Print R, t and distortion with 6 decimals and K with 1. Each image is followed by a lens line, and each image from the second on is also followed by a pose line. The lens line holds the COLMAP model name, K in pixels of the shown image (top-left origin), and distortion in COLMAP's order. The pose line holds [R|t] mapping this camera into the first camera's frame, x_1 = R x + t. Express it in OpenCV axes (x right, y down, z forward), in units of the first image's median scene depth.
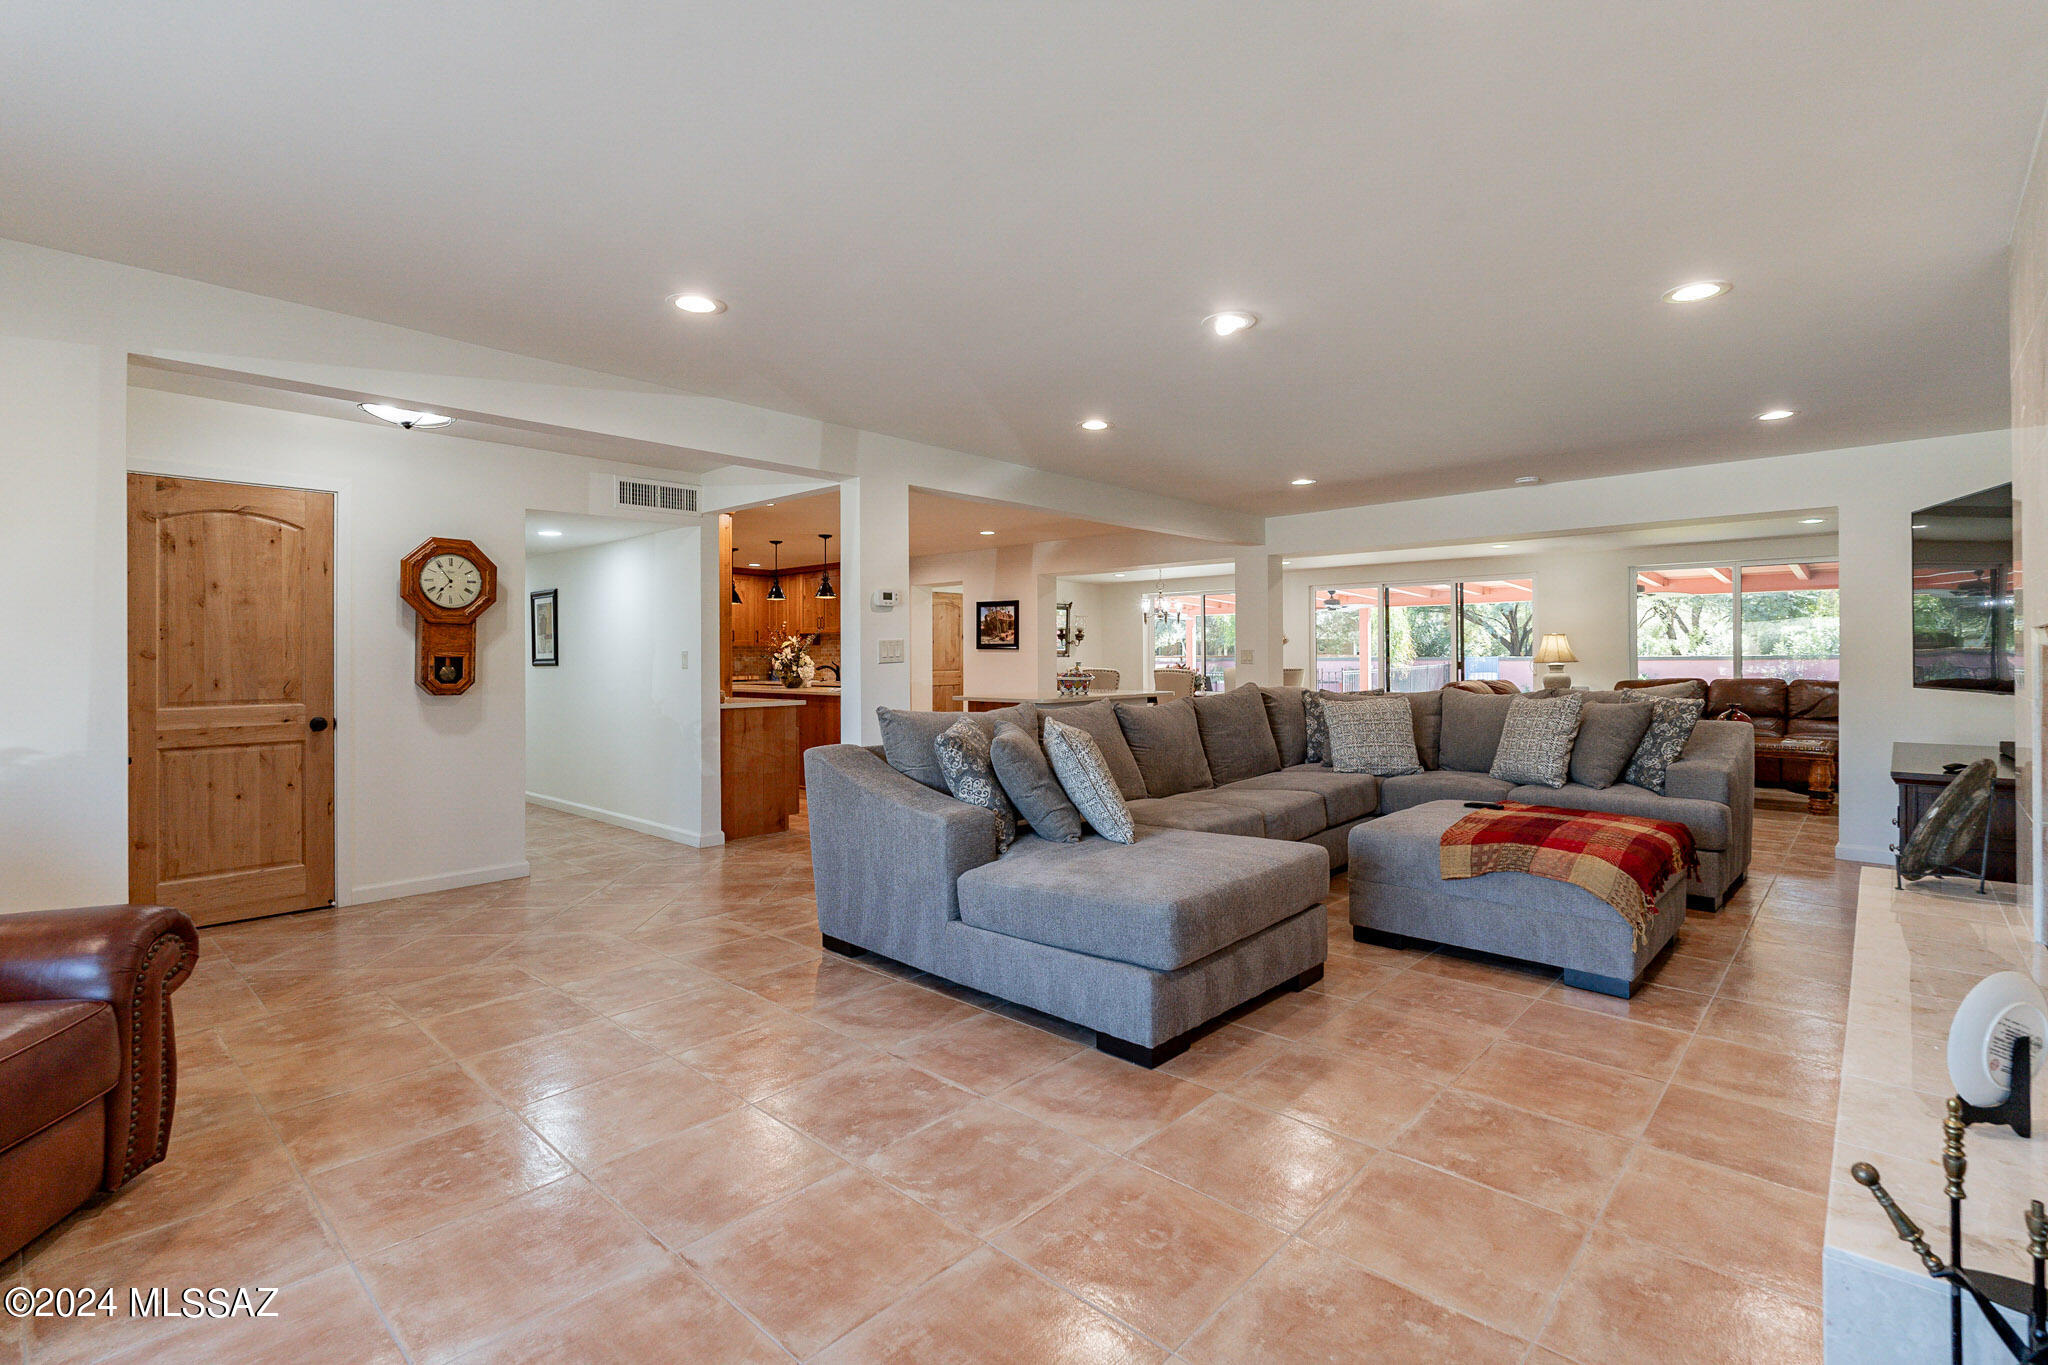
lens RADIAL K [[952.3, 0, 1021.4], [0, 952.3, 673.8], [0, 0, 1]] dist [-0.002248, -0.000026]
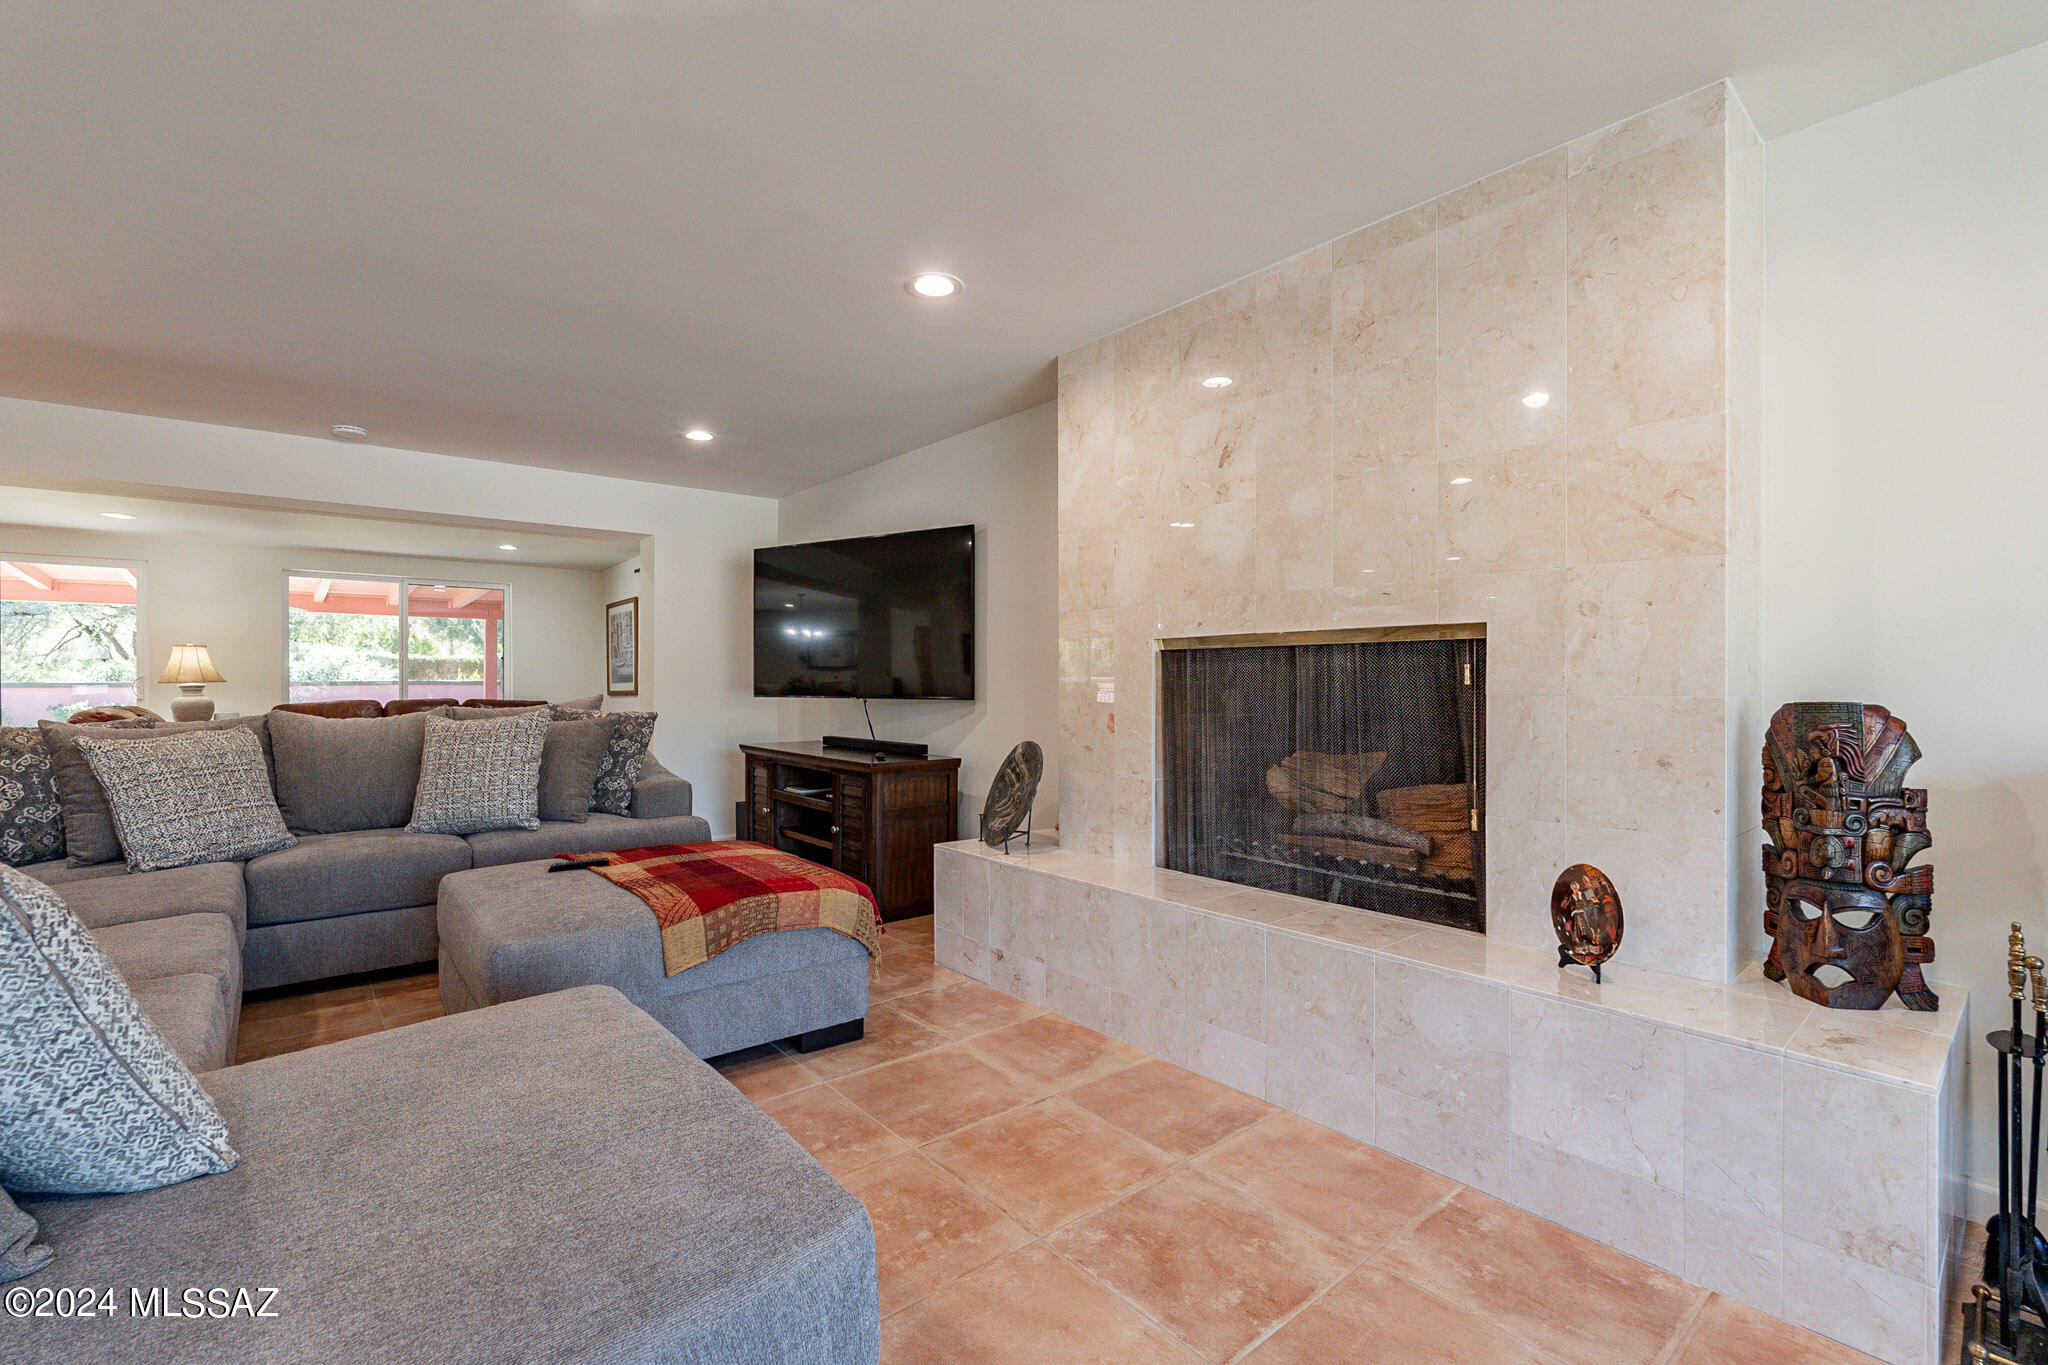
lens RADIAL K [[891.9, 0, 1020.8], [0, 891.9, 687.8], [0, 0, 1]] dist [-0.004122, -0.000951]
pose [[0.123377, 0.000266, 0.992360, -0.185692], [0.017098, 0.999851, -0.002394, 0.016567], [-0.992213, 0.017263, 0.123354, 0.774292]]
